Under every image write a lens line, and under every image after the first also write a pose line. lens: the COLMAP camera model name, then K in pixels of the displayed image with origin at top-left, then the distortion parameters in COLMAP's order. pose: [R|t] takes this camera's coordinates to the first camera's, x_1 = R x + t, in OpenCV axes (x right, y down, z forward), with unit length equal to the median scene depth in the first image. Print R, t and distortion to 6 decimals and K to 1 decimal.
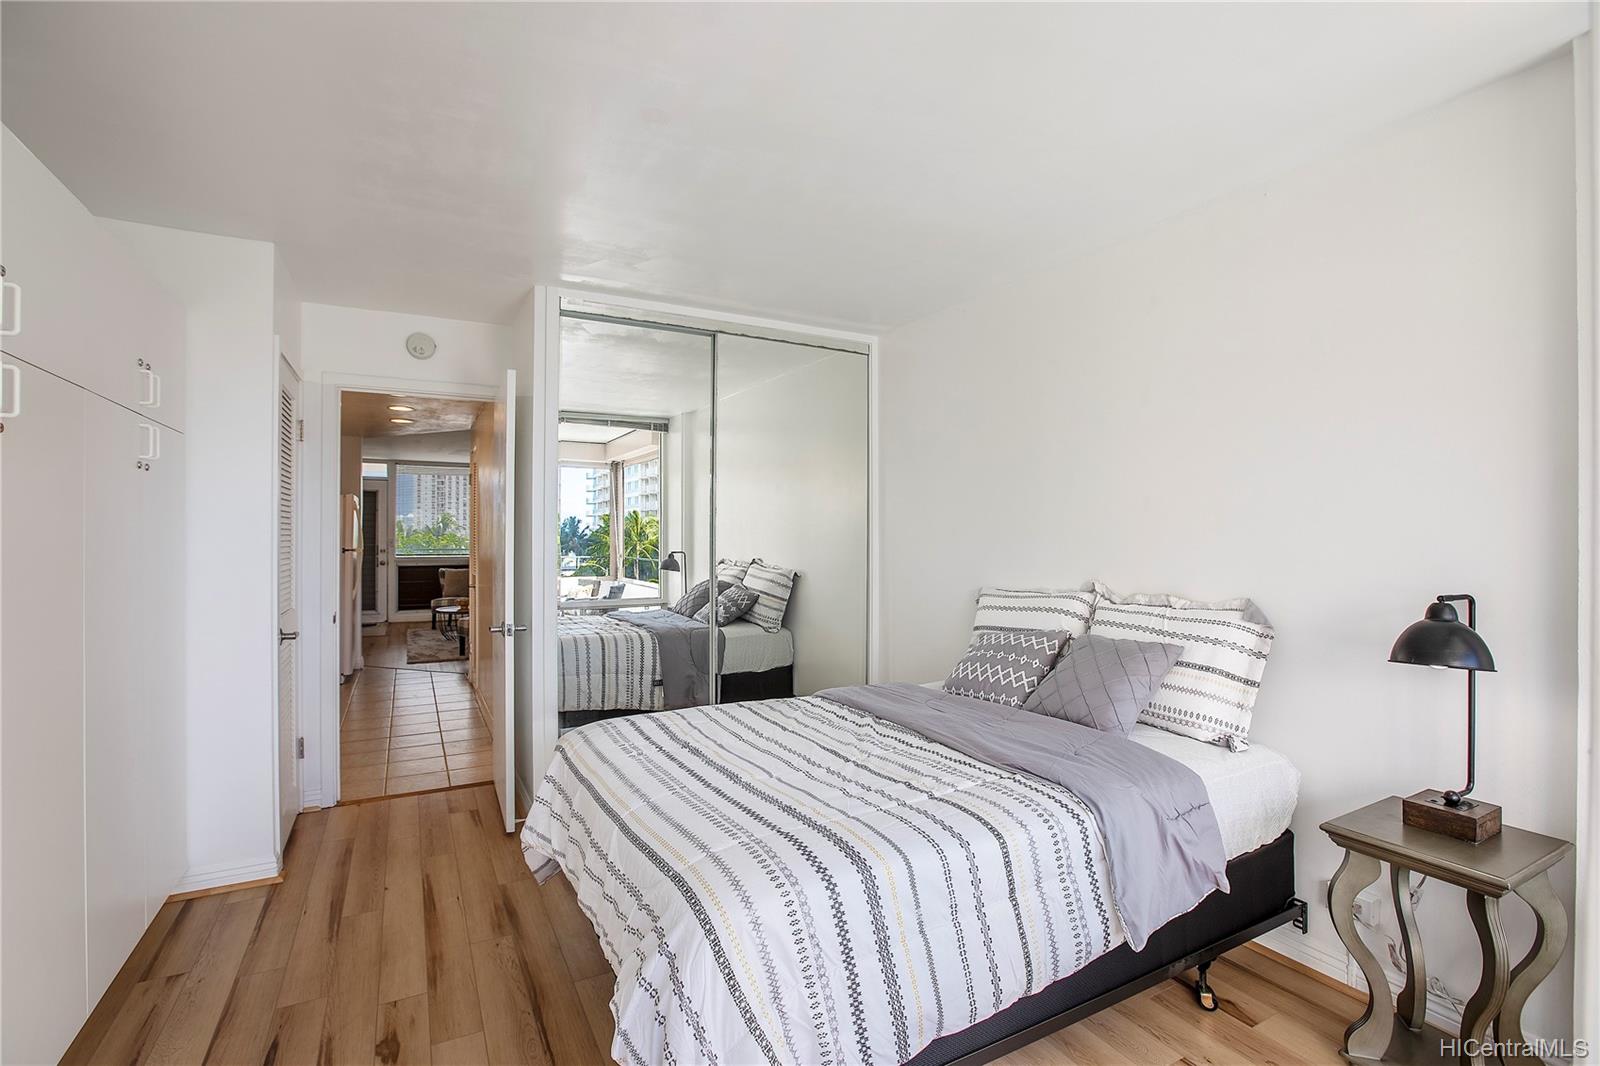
lens RADIAL K [[740.3, 0, 797.5], [0, 740.3, 536.0], [0, 0, 1]] dist [-0.015120, 0.003276]
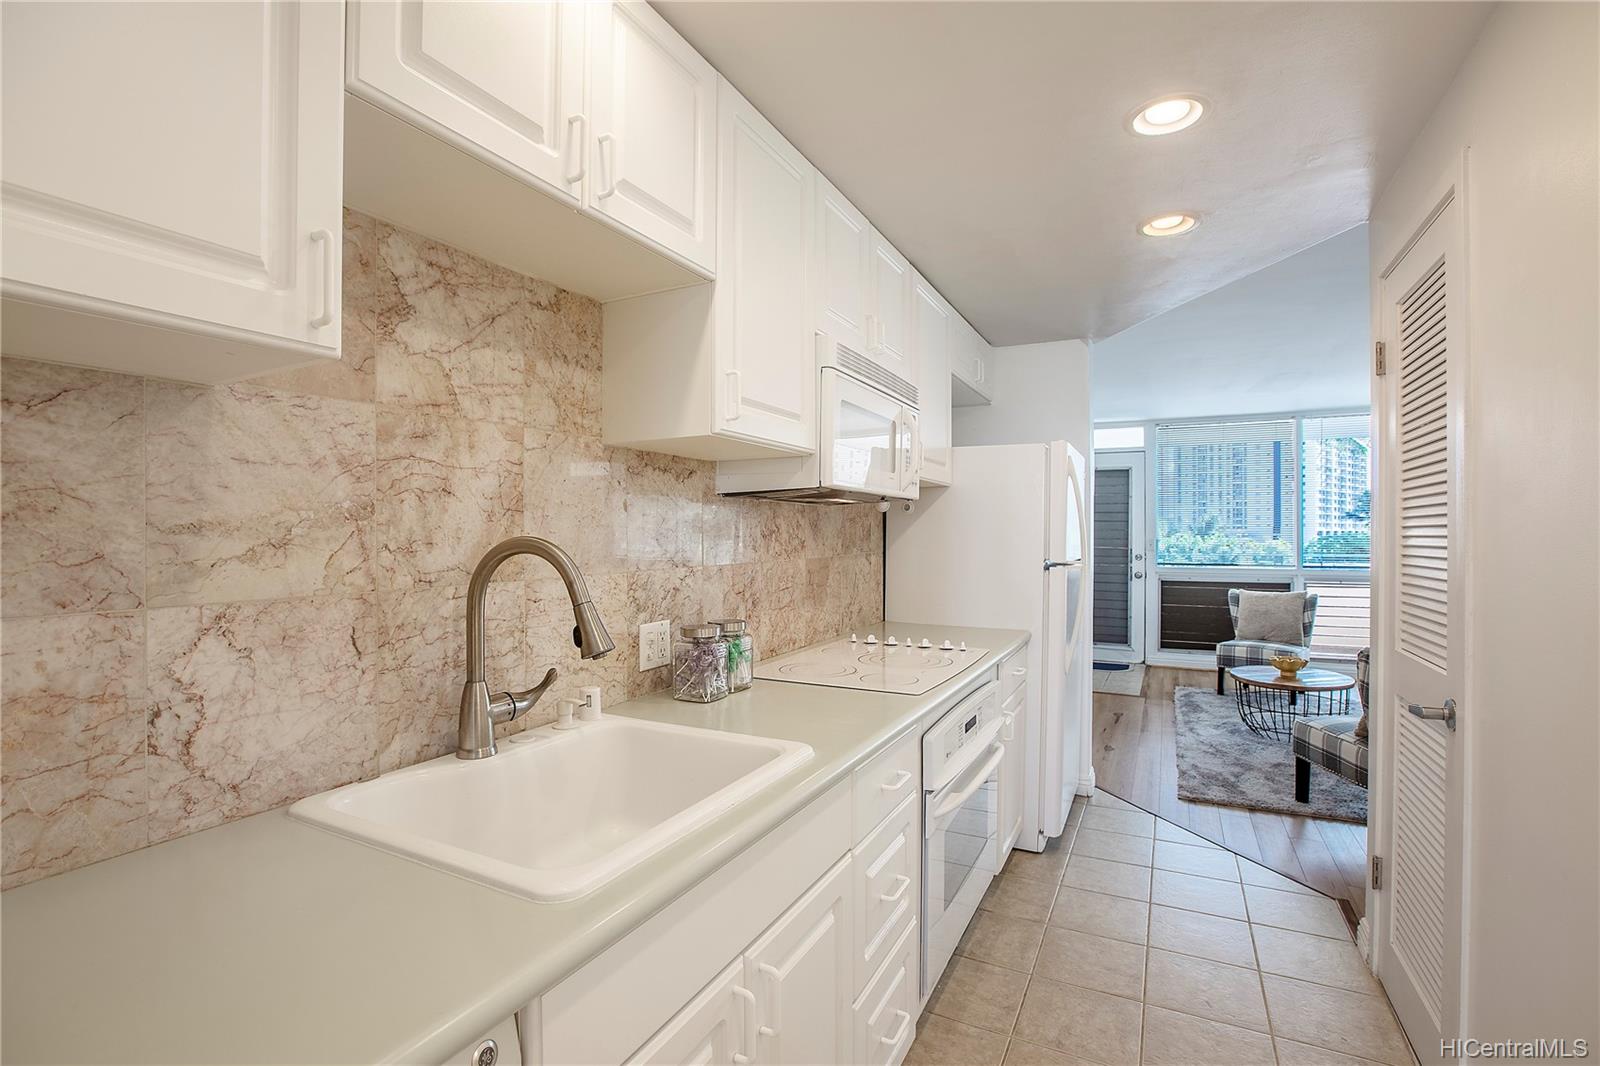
lens RADIAL K [[740.3, 0, 797.8], [0, 740.3, 546.2], [0, 0, 1]] dist [-0.015120, 0.003276]
pose [[0.582450, 0.007480, -0.812832, -0.208658], [0.002532, 0.999936, 0.011017, 0.002373], [0.812862, -0.008475, 0.582394, 0.378258]]
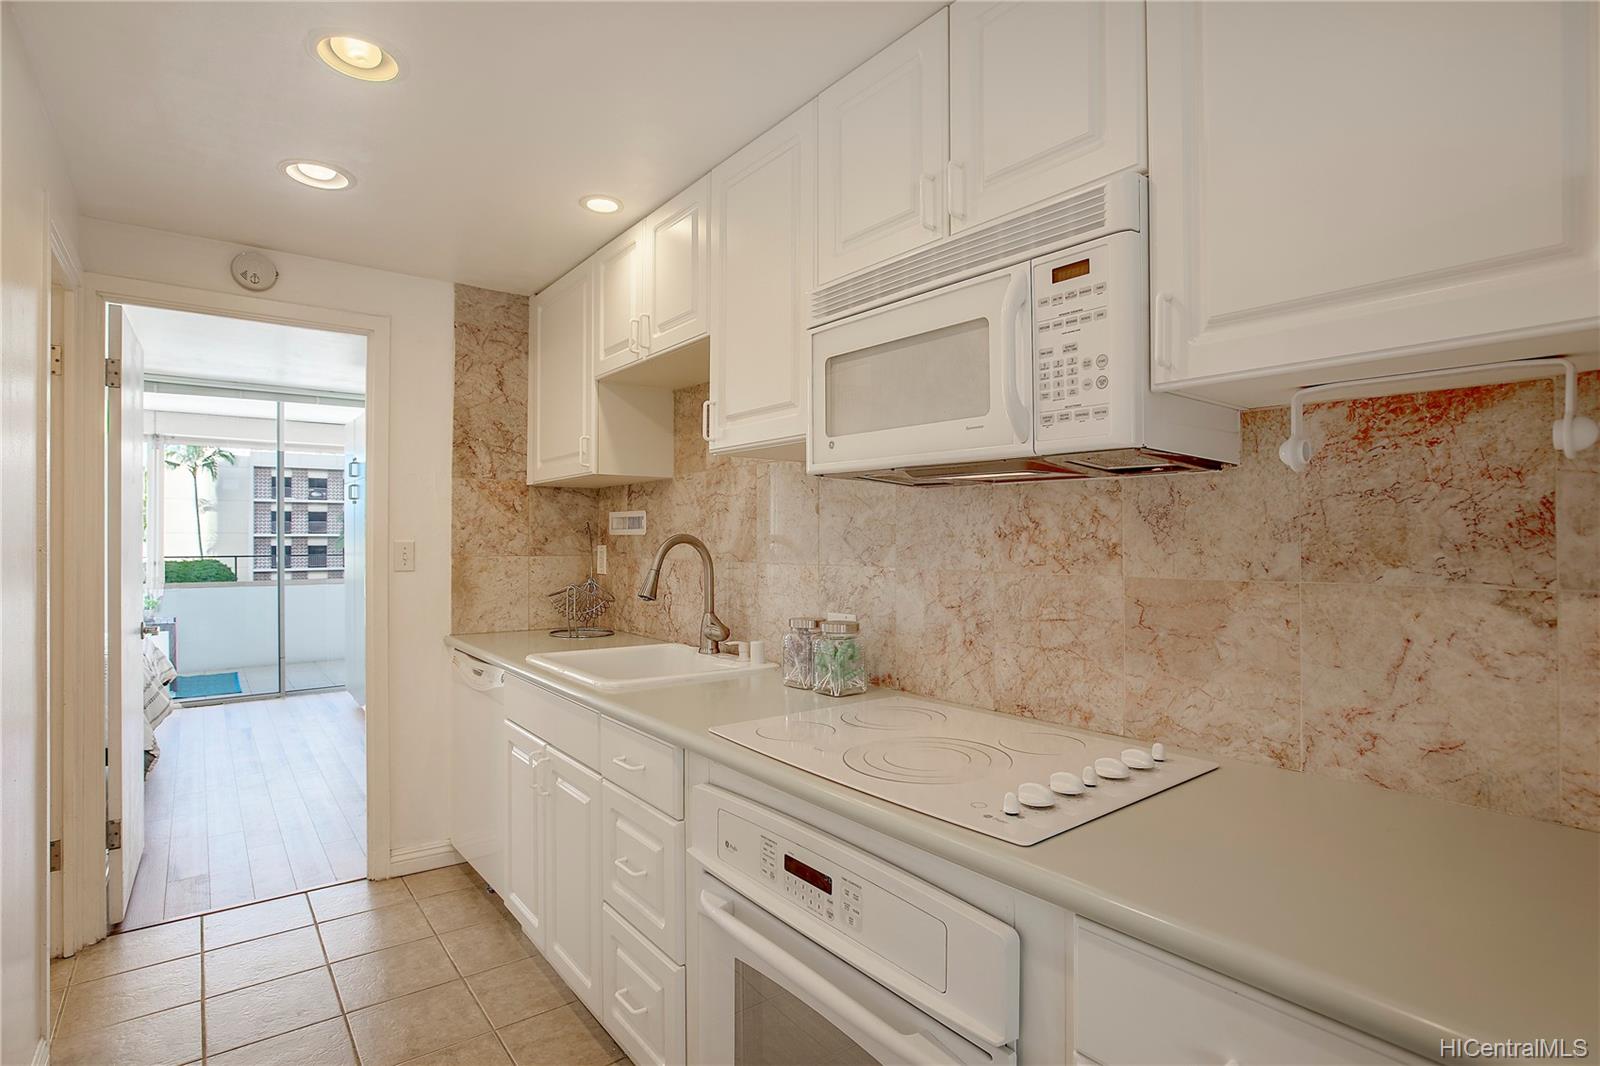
lens RADIAL K [[791.1, 0, 761.4], [0, 791.1, 523.7], [0, 0, 1]] dist [0.005621, 0.000594]
pose [[-0.985275, -0.009837, -0.170691, -0.449651], [-0.007472, 0.999867, -0.014491, 0.001785], [0.170811, -0.013002, -0.985218, 0.994197]]
